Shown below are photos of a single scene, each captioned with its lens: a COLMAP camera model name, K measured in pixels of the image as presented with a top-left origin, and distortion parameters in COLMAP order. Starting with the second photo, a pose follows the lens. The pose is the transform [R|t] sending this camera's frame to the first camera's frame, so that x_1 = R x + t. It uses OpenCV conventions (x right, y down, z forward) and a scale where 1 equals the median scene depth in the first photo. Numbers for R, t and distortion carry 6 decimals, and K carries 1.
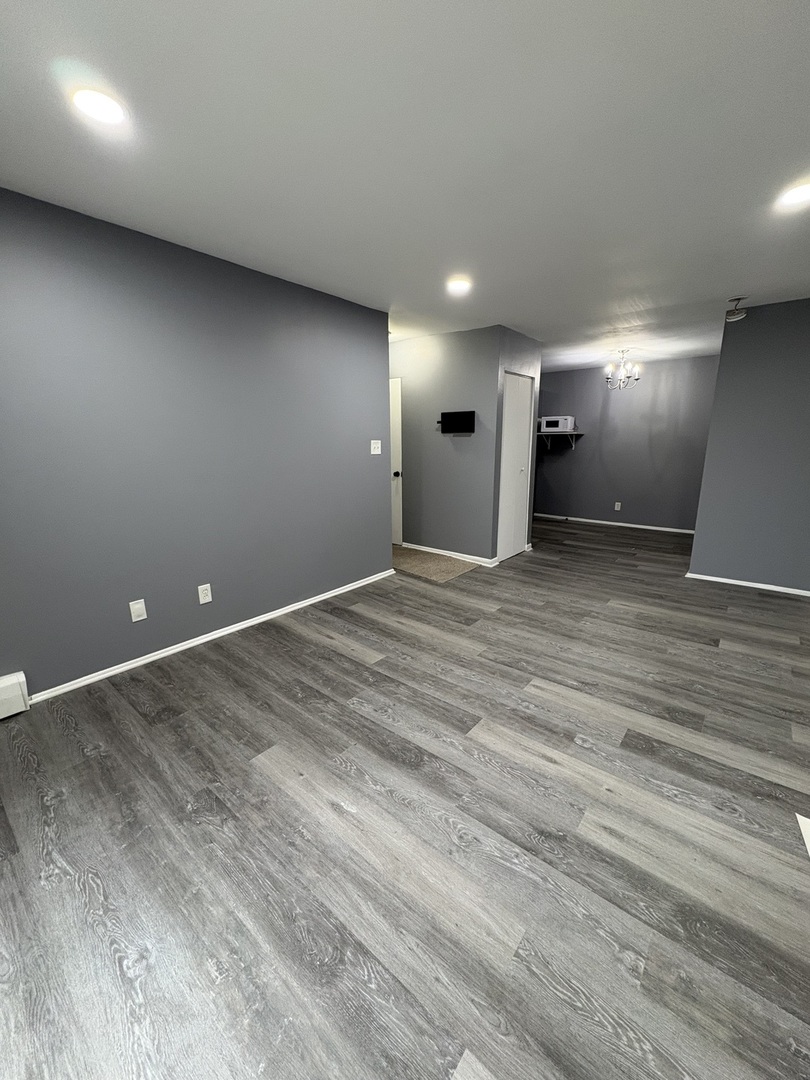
lens RADIAL K [[428.3, 0, 405.4], [0, 428.3, 539.2], [0, 0, 1]] dist [0.000798, -0.000658]
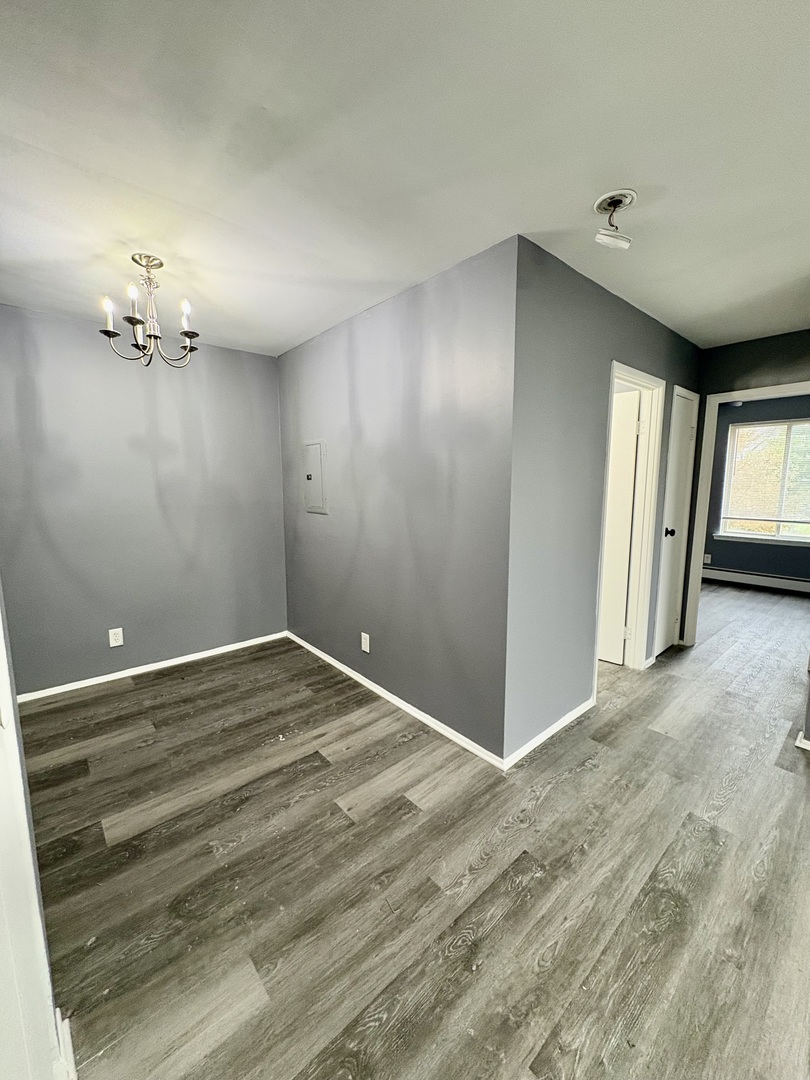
lens RADIAL K [[428.3, 0, 405.4], [0, 428.3, 539.2], [0, 0, 1]] dist [0.000798, -0.000658]
pose [[0.163586, -0.124200, 0.978680, 0.244505], [0.218905, 0.971882, 0.086747, -0.303921], [-0.961936, 0.200047, 0.186174, 1.240412]]
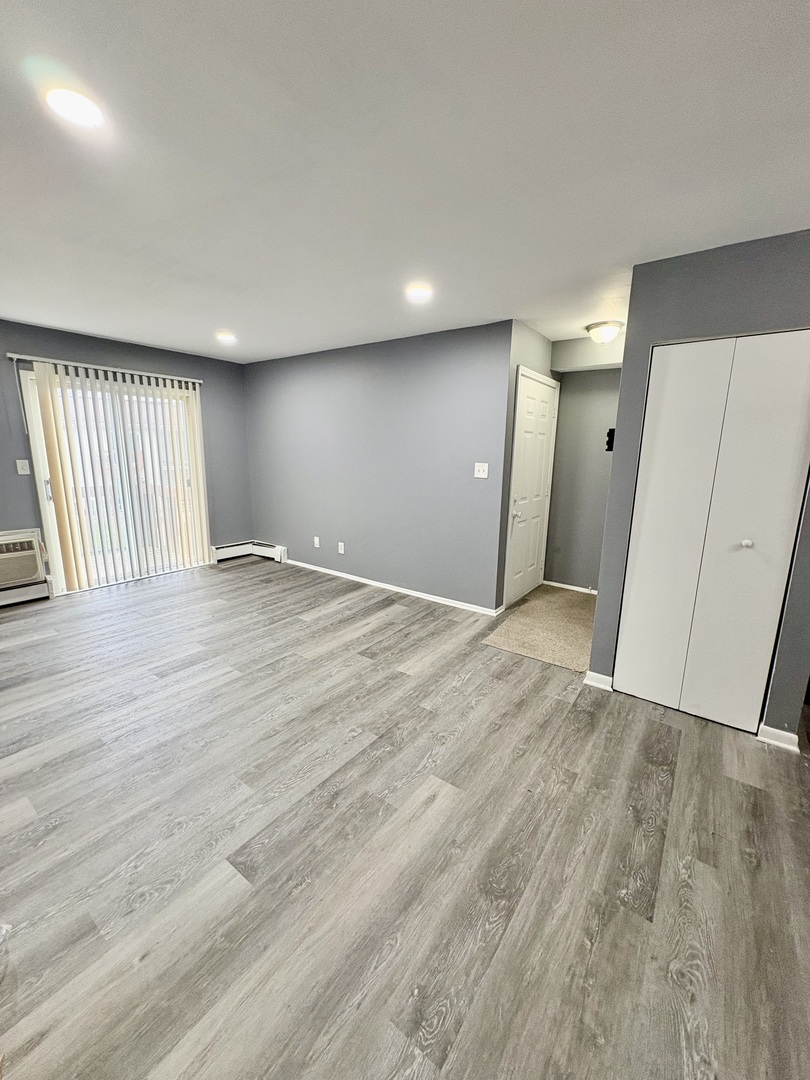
lens RADIAL K [[428.3, 0, 405.4], [0, 428.3, 539.2], [0, 0, 1]] dist [0.000798, -0.000658]
pose [[0.059082, 0.207855, -0.976374, 1.017590], [-0.246599, 0.950808, 0.187490, -0.243508], [0.967315, 0.229695, 0.107433, 0.918111]]
